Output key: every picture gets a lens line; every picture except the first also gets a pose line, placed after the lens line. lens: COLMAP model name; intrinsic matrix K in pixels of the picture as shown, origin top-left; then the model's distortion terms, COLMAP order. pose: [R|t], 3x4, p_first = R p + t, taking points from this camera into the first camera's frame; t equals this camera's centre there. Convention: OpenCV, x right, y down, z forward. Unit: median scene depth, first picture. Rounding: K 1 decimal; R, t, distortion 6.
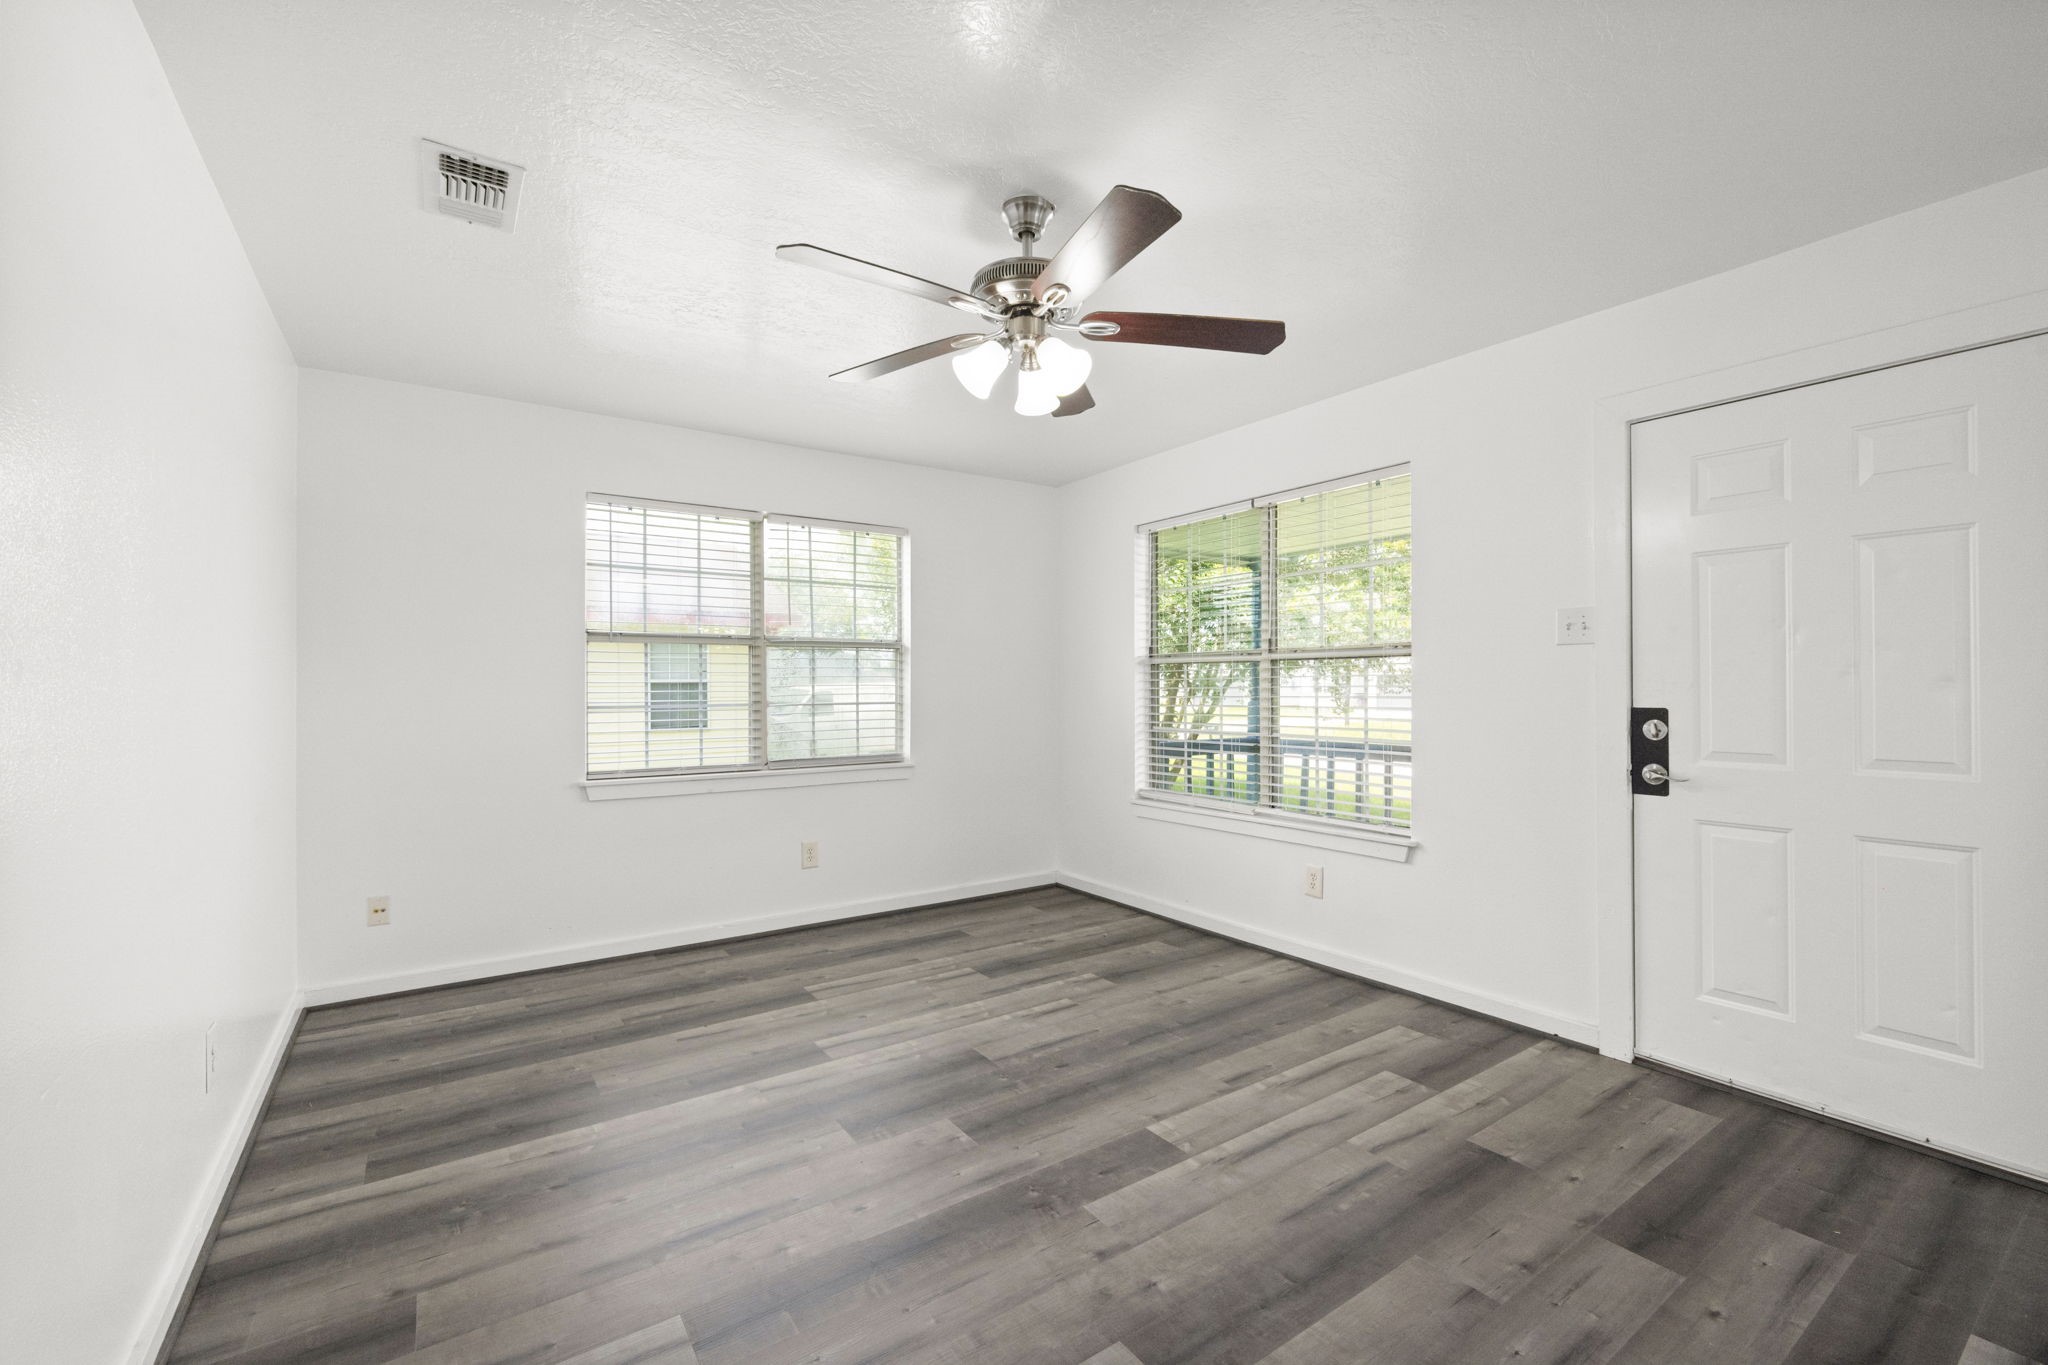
lens RADIAL K [[853.8, 0, 1024.1], [0, 853.8, 681.1], [0, 0, 1]] dist [-0.001939, 0.000145]
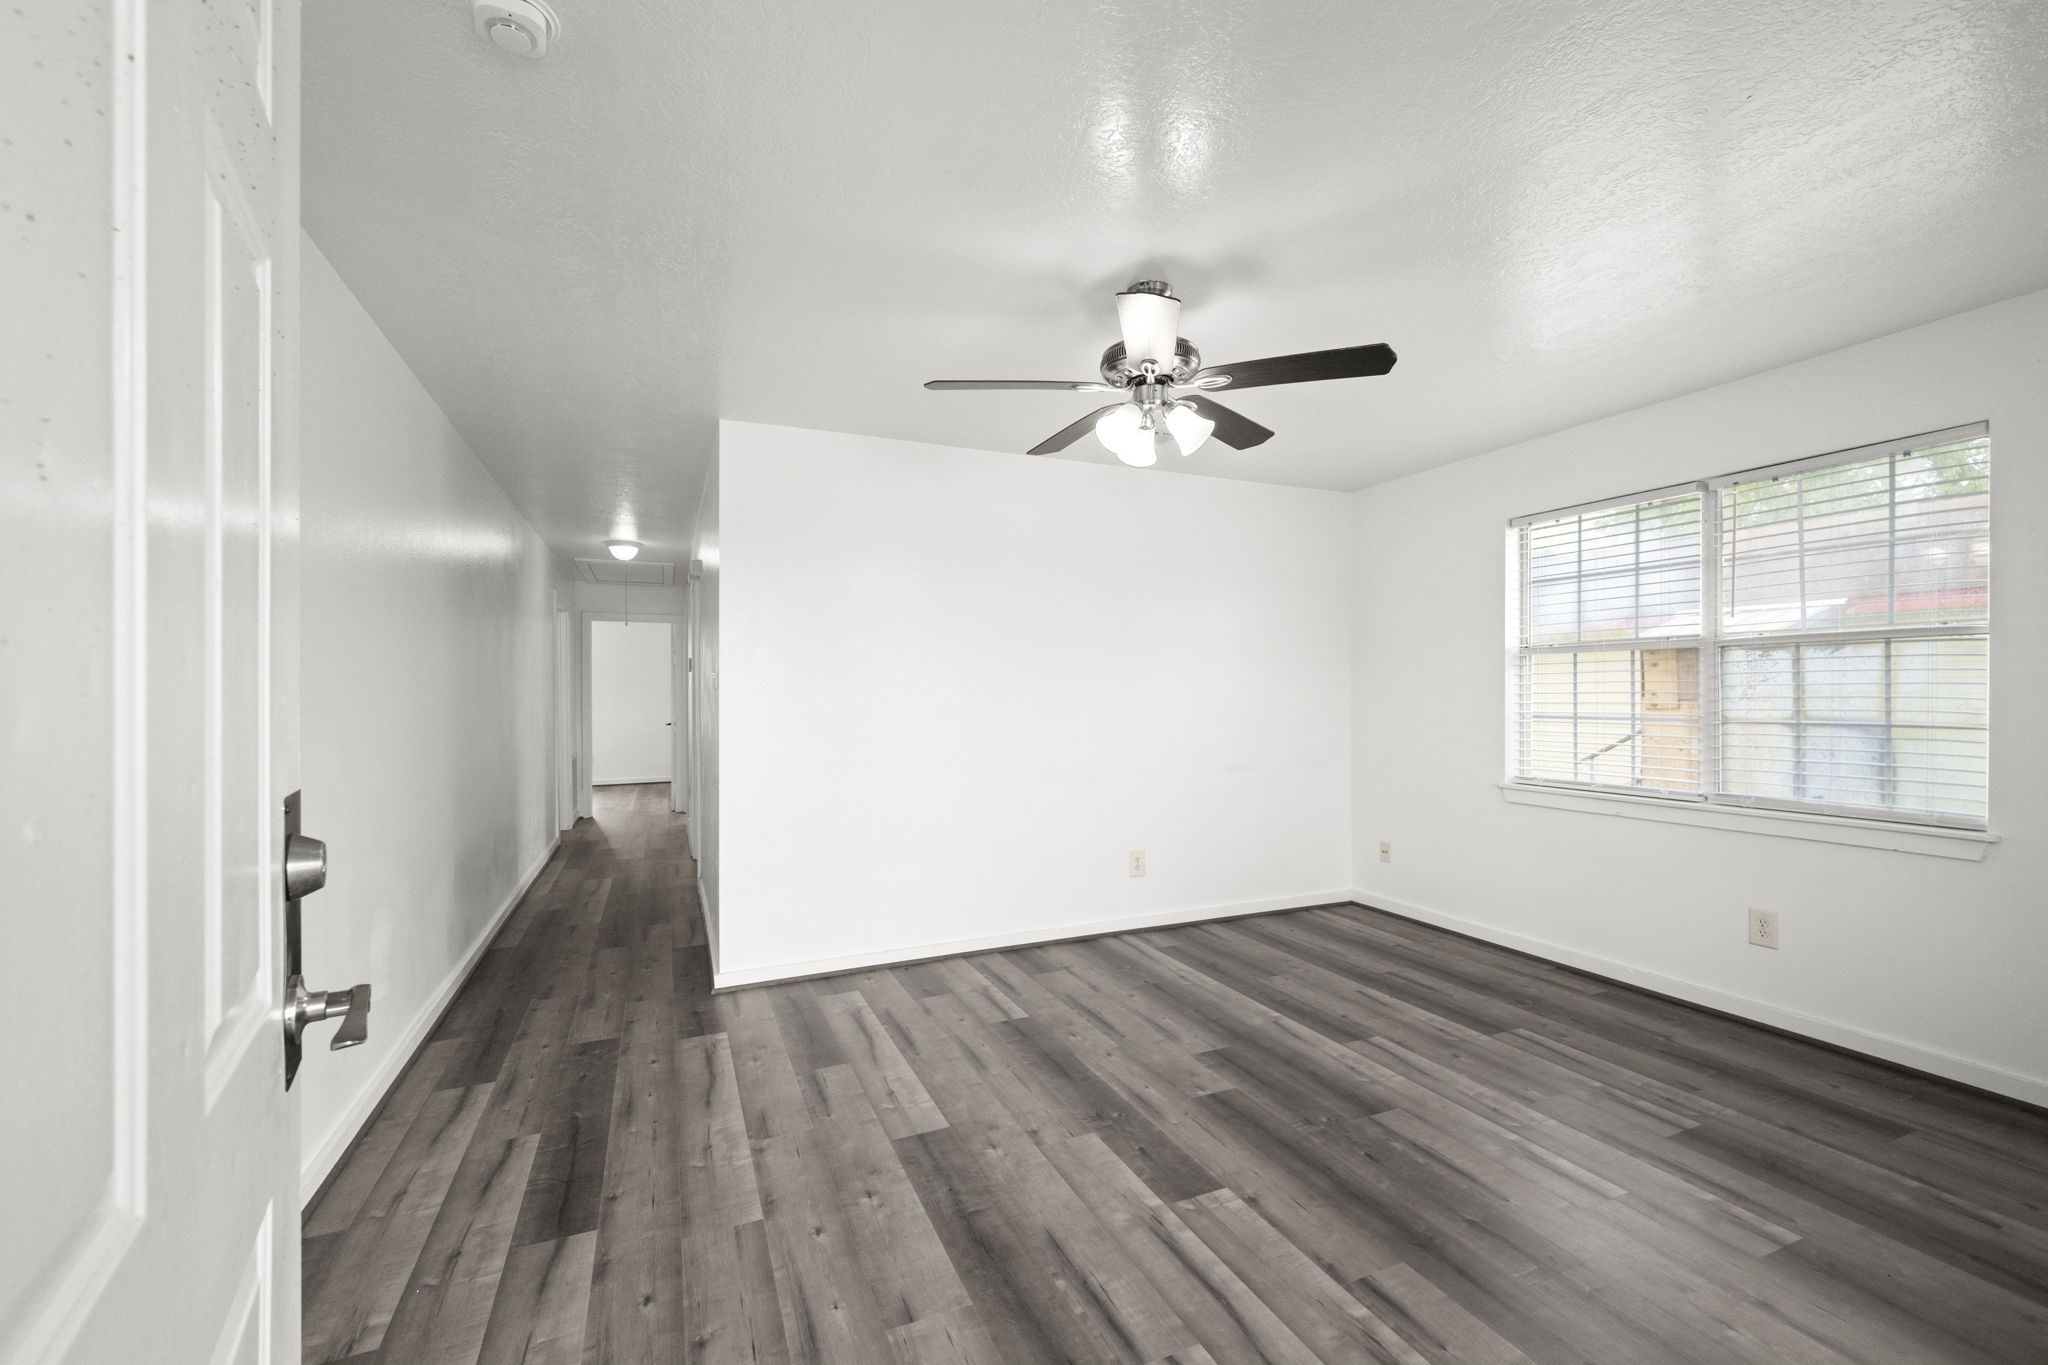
lens RADIAL K [[824.6, 0, 1024.9], [0, 824.6, 697.8], [0, 0, 1]] dist [-0.001889, 0.001666]
pose [[-0.186892, 0.008253, -0.982346, 0.772681], [0.008532, 0.999941, 0.006778, -0.006299], [0.982343, -0.007114, -0.186952, 0.707662]]
